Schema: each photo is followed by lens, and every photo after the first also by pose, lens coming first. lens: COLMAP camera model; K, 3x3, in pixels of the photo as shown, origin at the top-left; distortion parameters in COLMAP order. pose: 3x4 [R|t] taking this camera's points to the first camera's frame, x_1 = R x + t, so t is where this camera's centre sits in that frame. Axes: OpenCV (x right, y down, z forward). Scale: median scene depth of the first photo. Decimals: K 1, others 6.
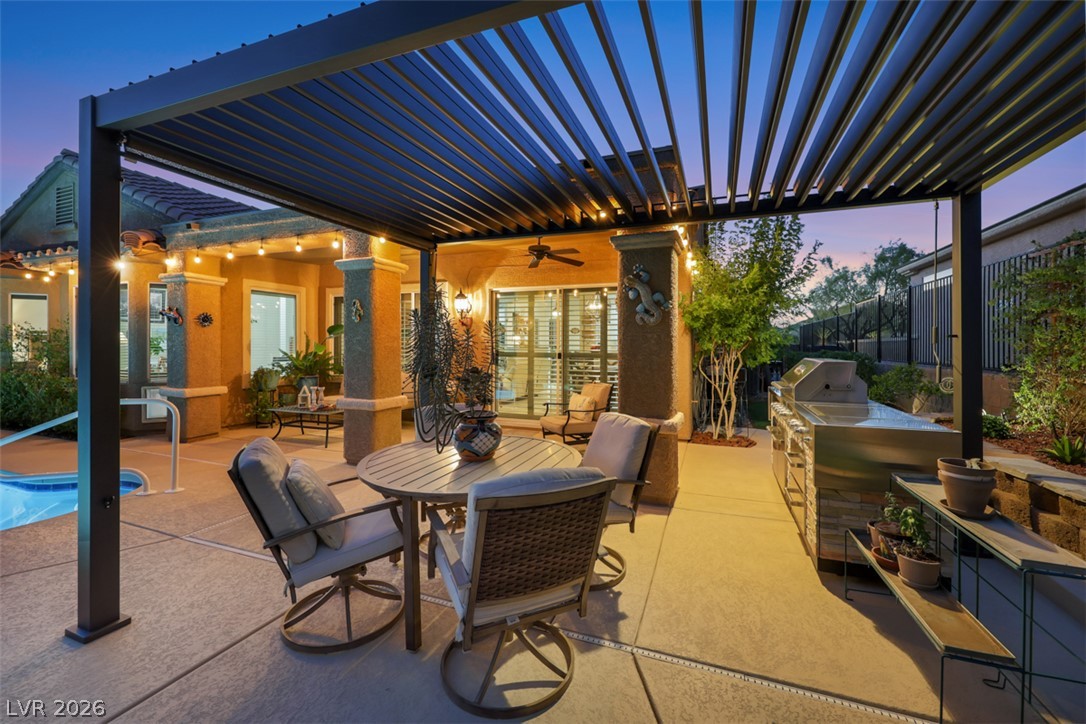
lens RADIAL K [[447.2, 0, 550.2], [0, 447.2, 348.7], [0, 0, 1]] dist [-0.001216, -0.000180]
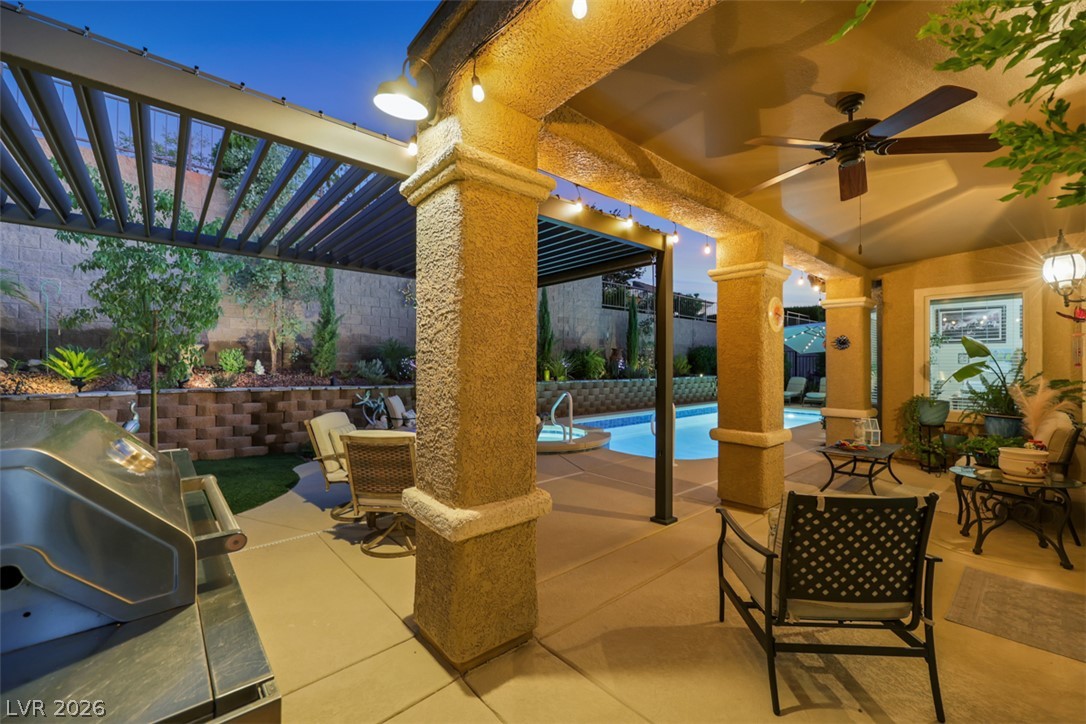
lens RADIAL K [[441.7, 0, 541.1], [0, 441.7, 358.0], [0, 0, 1]] dist [0.000998, 0.000045]
pose [[-0.473150, -0.016152, -0.880834, 0.459241], [-0.004046, 0.999861, -0.016161, -0.010897], [0.880973, -0.004083, -0.473149, 0.899610]]
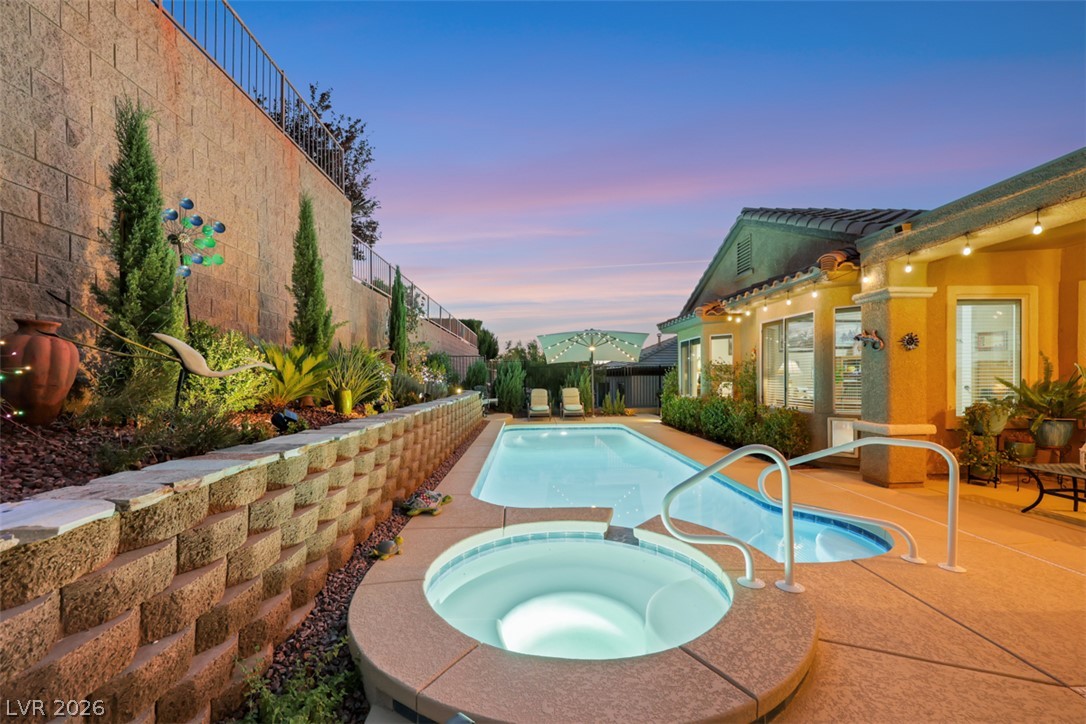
lens RADIAL K [[447.2, 0, 538.0], [0, 447.2, 383.1], [0, 0, 1]] dist [0.000440, 0.000135]
pose [[0.390445, 0.003745, -0.920619, -0.293302], [0.006699, 0.999954, 0.006909, 0.000562], [0.920602, -0.008865, 0.390402, 0.055002]]
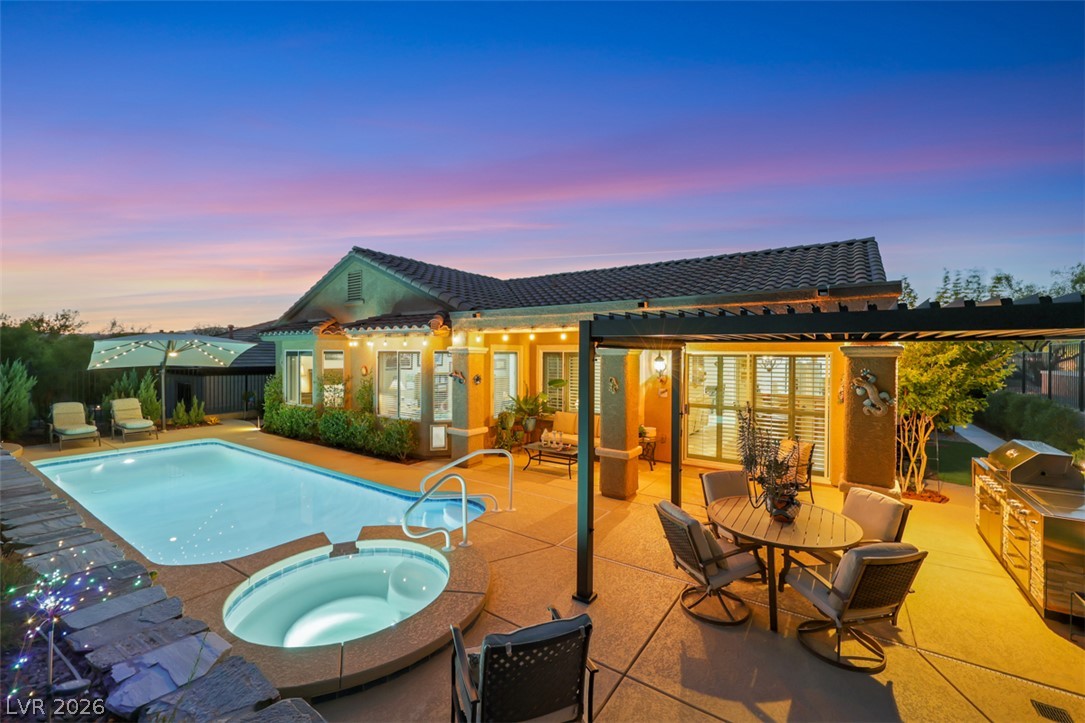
lens RADIAL K [[449.3, 0, 542.5], [0, 449.3, 361.5], [0, 0, 1]] dist [-0.000070, -0.000097]
pose [[0.973662, 0.003363, -0.227970, -0.267885], [-0.000690, 0.999930, 0.011805, -0.141491], [0.227994, -0.011336, 0.973597, -0.315412]]
